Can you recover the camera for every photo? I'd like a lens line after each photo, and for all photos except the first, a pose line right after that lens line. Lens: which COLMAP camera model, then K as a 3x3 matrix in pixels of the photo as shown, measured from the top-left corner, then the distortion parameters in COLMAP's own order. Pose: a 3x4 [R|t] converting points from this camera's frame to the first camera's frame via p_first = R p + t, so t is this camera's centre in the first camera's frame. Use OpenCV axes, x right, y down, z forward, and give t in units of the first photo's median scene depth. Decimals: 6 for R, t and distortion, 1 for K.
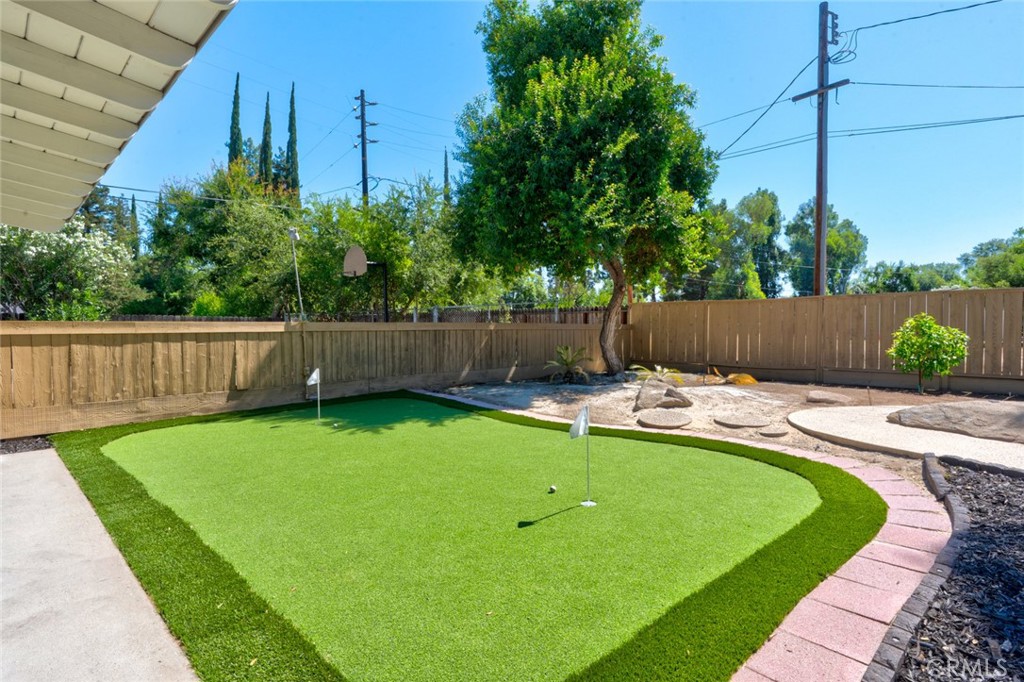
lens RADIAL K [[514.1, 0, 517.4], [0, 514.1, 335.3], [0, 0, 1]] dist [-0.004553, 0.000994]
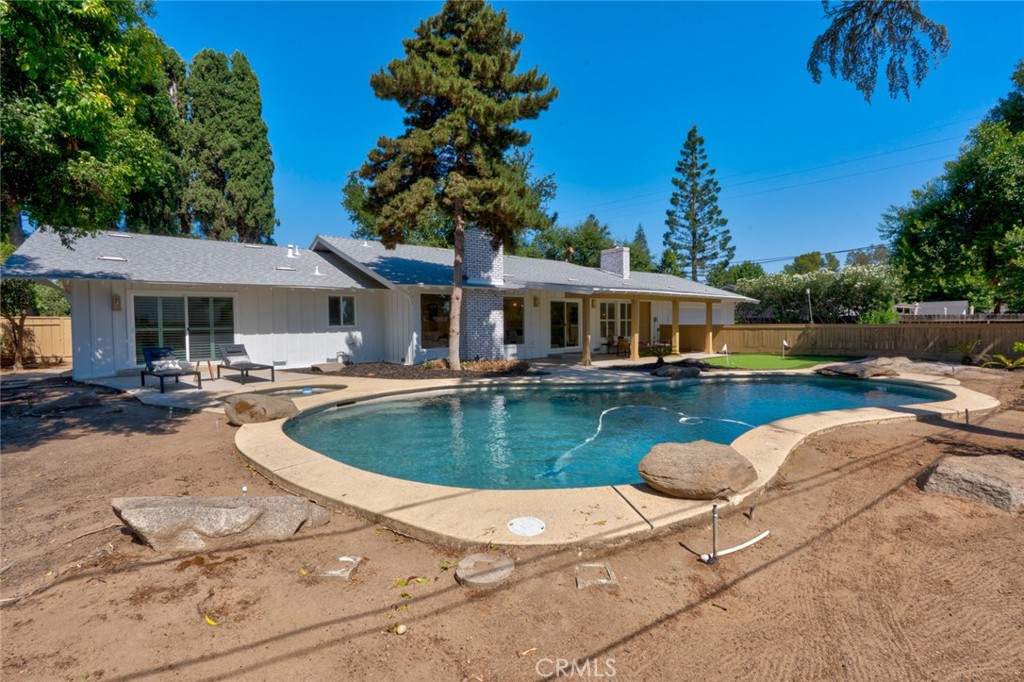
lens RADIAL K [[465.8, 0, 518.0], [0, 465.8, 337.7], [0, 0, 1]] dist [-0.007162, 0.000973]
pose [[-0.126688, 0.037736, -0.991225, 1.369250], [-0.006695, 0.999221, 0.038896, -0.025098], [0.991920, 0.011564, -0.126336, -0.115397]]
